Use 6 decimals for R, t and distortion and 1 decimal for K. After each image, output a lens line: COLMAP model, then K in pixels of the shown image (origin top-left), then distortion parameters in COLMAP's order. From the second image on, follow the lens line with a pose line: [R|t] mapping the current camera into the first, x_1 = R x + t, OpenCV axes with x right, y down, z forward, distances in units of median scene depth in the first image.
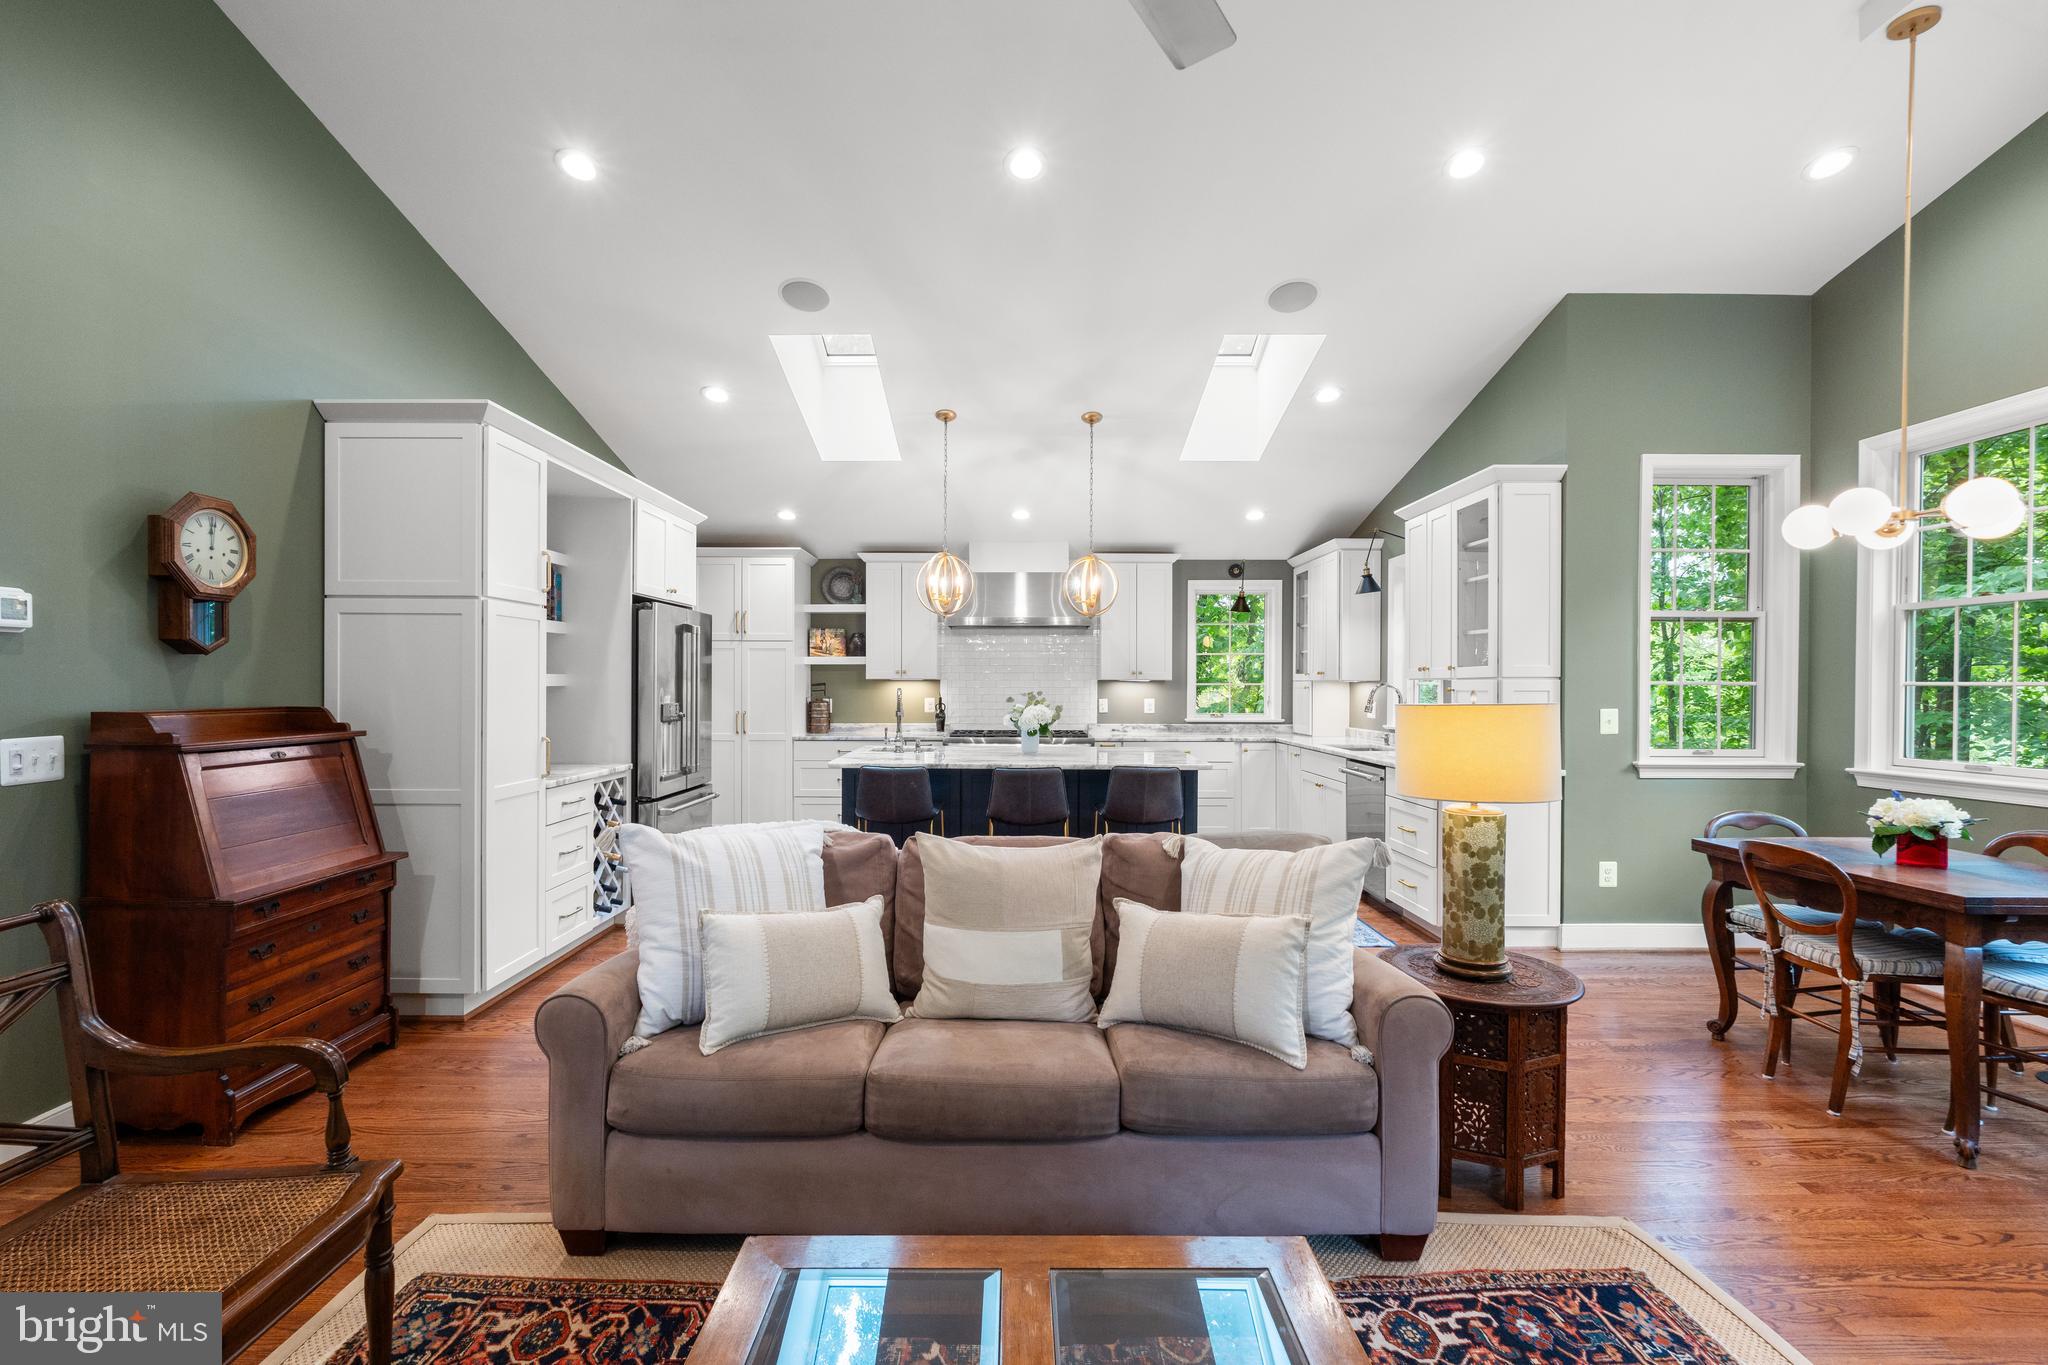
lens RADIAL K [[904.1, 0, 1020.5], [0, 904.1, 694.3], [0, 0, 1]] dist [-0.001654, 0.000369]
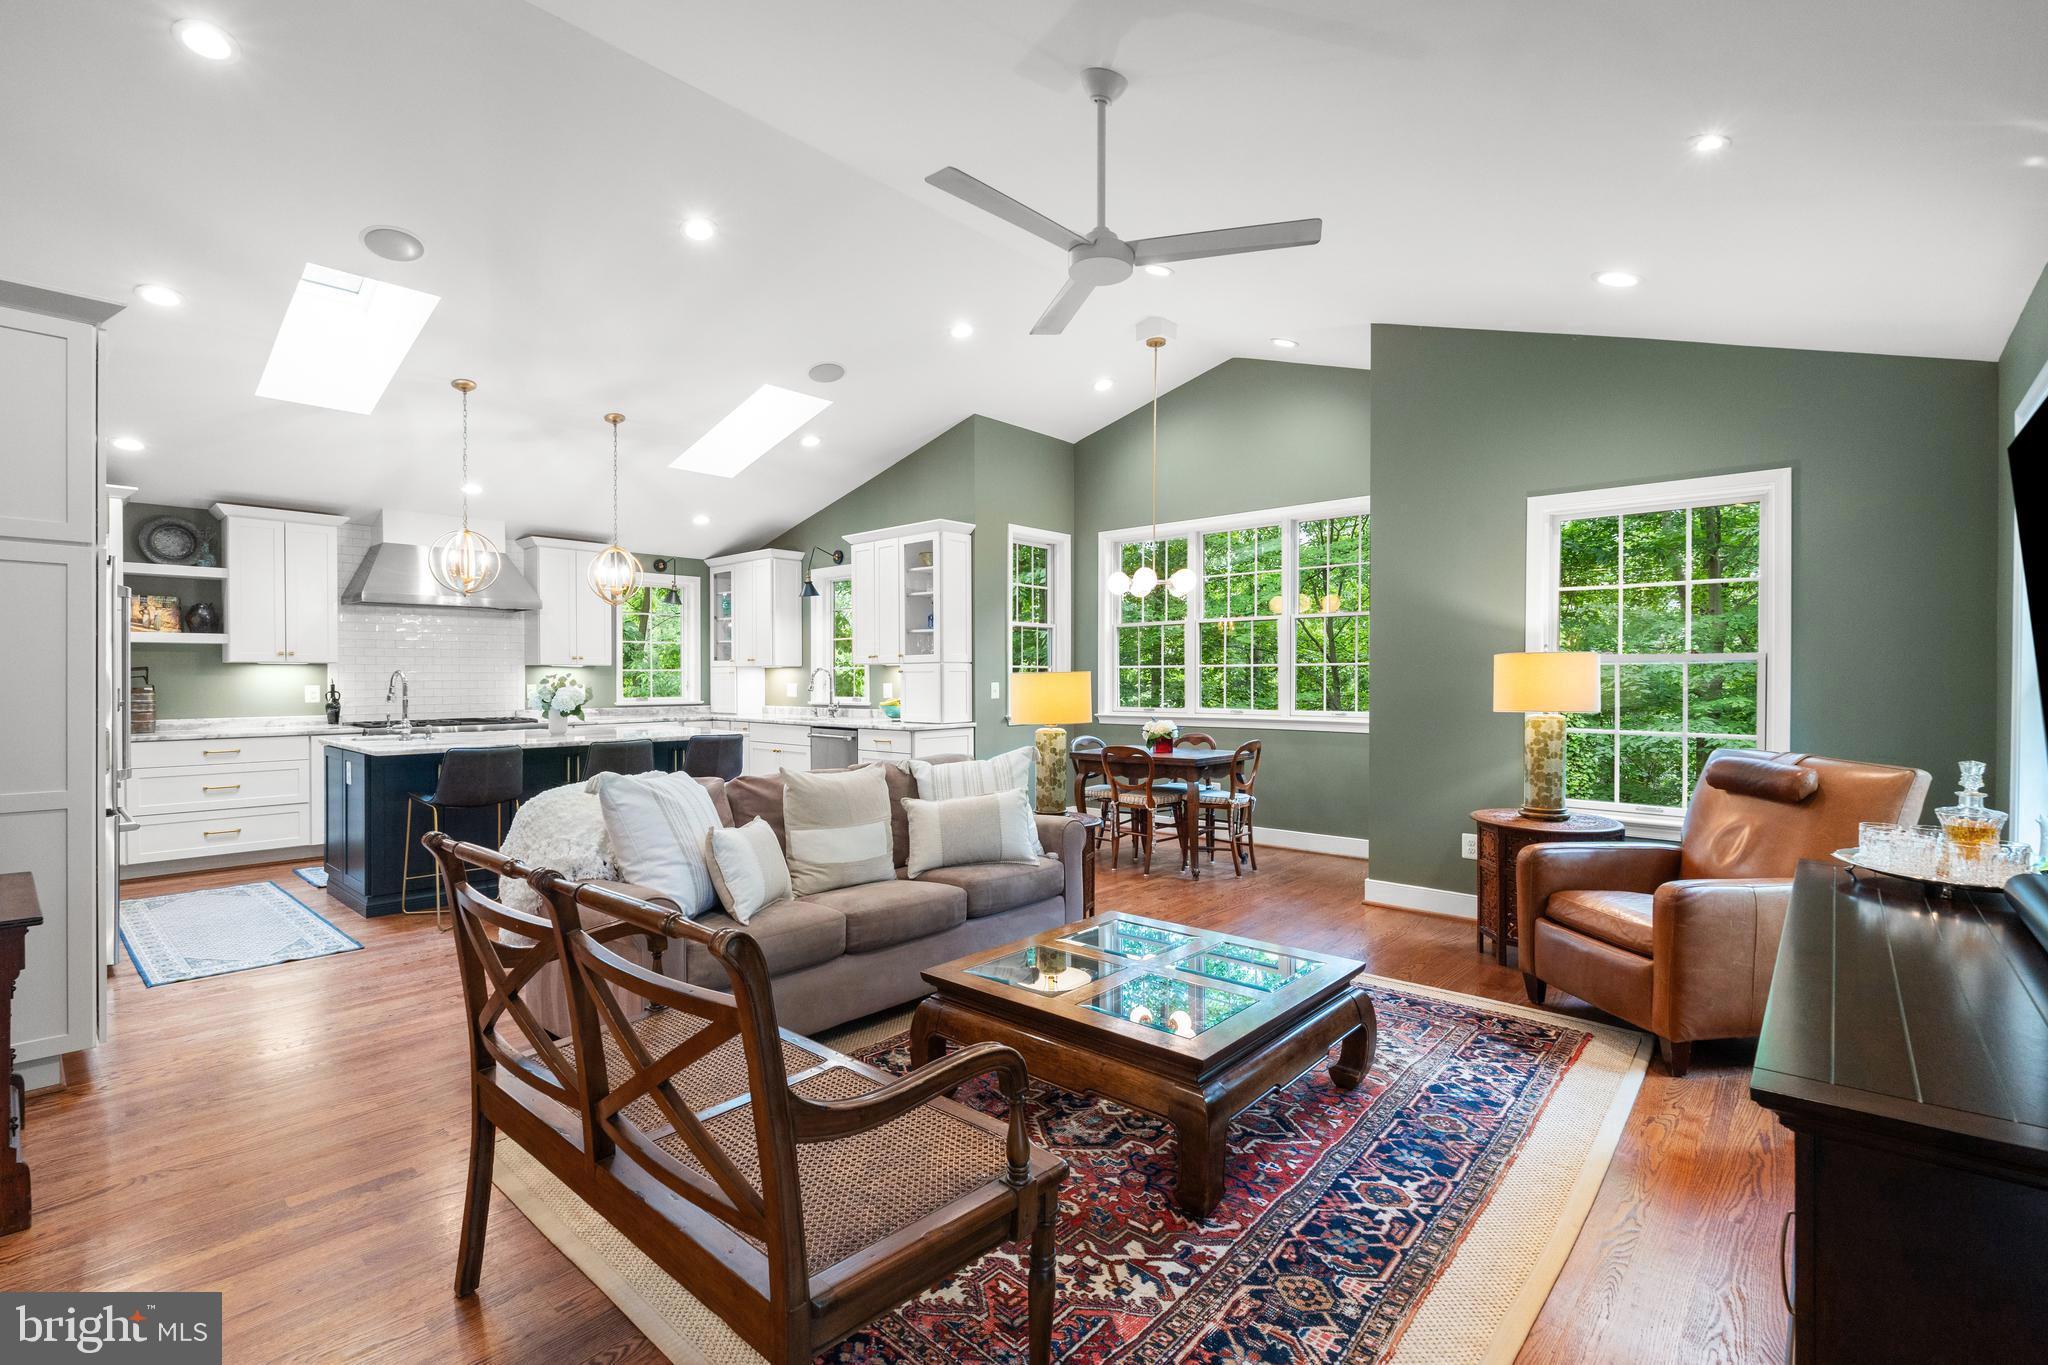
lens RADIAL K [[921.0, 0, 1024.0], [0, 921.0, 682.5], [0, 0, 1]] dist [-0.000015, 0.000211]
pose [[0.668604, -0.007832, 0.743577, -0.412568], [0.012718, 0.999919, -0.000904, 0.014934], [-0.743509, 0.010061, 0.668650, -0.090480]]
